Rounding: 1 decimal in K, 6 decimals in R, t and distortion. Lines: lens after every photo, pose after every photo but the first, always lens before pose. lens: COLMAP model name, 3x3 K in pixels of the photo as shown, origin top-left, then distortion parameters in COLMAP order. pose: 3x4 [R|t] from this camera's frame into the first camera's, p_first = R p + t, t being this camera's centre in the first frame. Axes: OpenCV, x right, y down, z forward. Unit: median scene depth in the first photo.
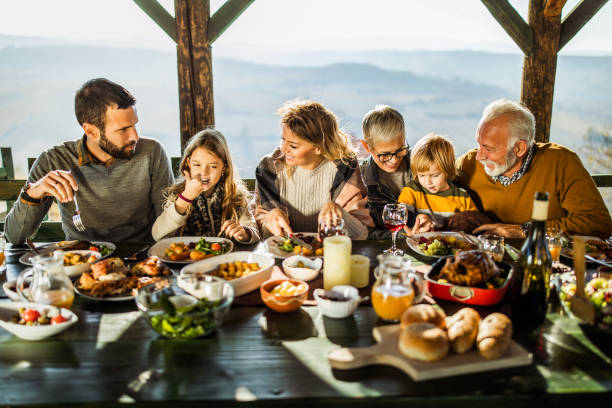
lens RADIAL K [[587.1, 0, 306.0], [0, 587.1, 204.0], [0, 0, 1]] dist [0.011087, 0.011080]
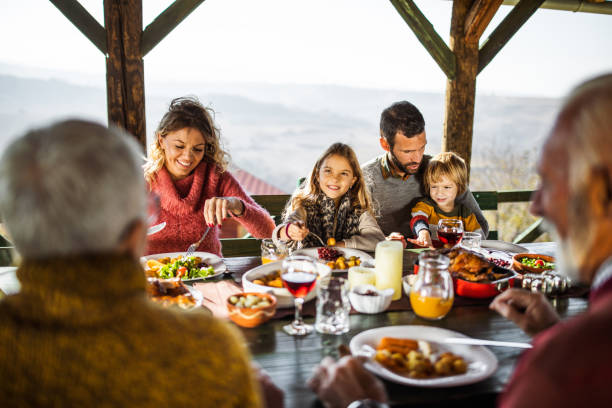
lens RADIAL K [[587.1, 0, 306.0], [0, 587.1, 204.0], [0, 0, 1]] dist [0.011087, 0.011080]
pose [[0.977426, -0.017687, 0.210537, -0.129098], [0.028474, 0.998426, -0.048315, 0.020150], [-0.209351, 0.053219, 0.976391, 0.038799]]
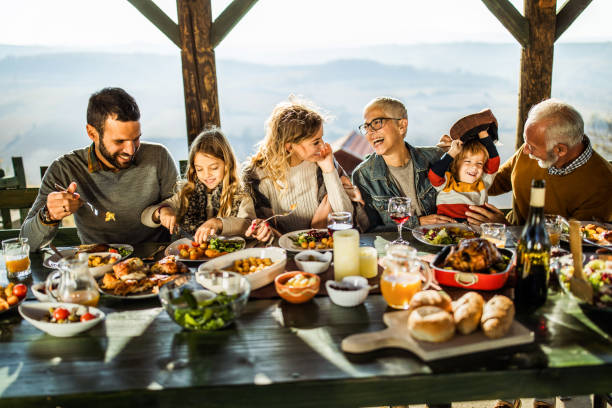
lens RADIAL K [[587.1, 0, 306.0], [0, 587.1, 204.0], [0, 0, 1]] dist [0.011087, 0.011080]
pose [[0.999243, -0.037962, -0.008562, -0.003813], [0.037991, 0.999273, 0.003255, 0.001738], [0.008432, -0.003578, 0.999958, -0.028049]]
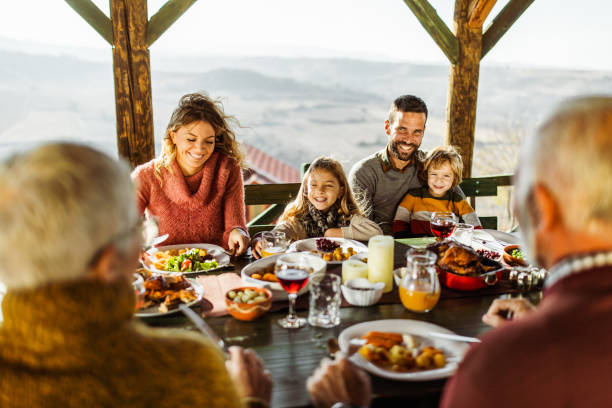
lens RADIAL K [[587.1, 0, 306.0], [0, 587.1, 204.0], [0, 0, 1]] dist [0.011087, 0.011080]
pose [[0.981438, -0.031168, 0.189232, -0.117806], [0.033079, 0.999429, -0.006948, -0.000027], [-0.188907, 0.013078, 0.981908, 0.008948]]
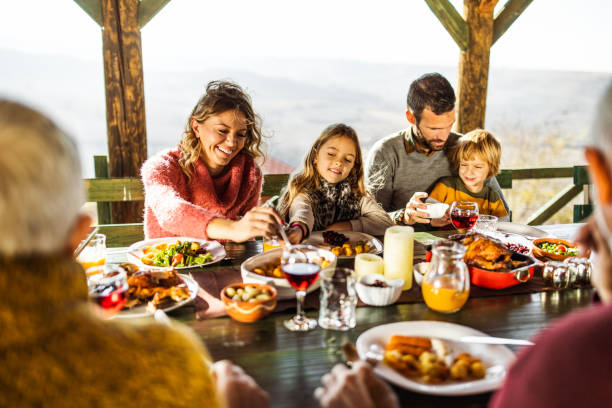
lens RADIAL K [[587.1, 0, 306.0], [0, 587.1, 204.0], [0, 0, 1]] dist [0.011087, 0.011080]
pose [[0.980166, -0.028637, 0.196096, -0.115994], [0.030427, 0.999518, -0.006122, 0.011292], [-0.195826, 0.011967, 0.980566, 0.078961]]
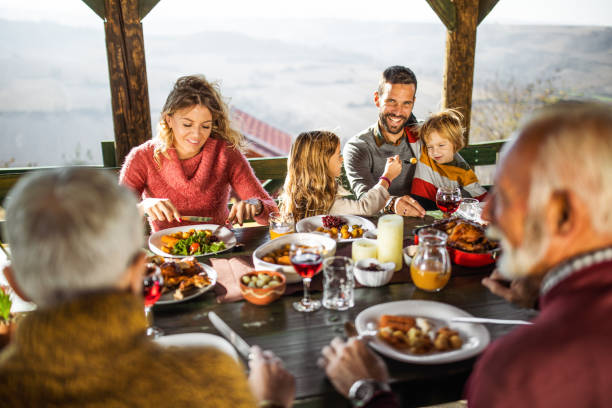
lens RADIAL K [[587.1, 0, 306.0], [0, 587.1, 204.0], [0, 0, 1]] dist [0.011087, 0.011080]
pose [[0.976997, -0.067504, 0.202285, -0.135769], [0.057142, 0.996758, 0.056640, -0.019790], [-0.205453, -0.043778, 0.977687, 0.011240]]
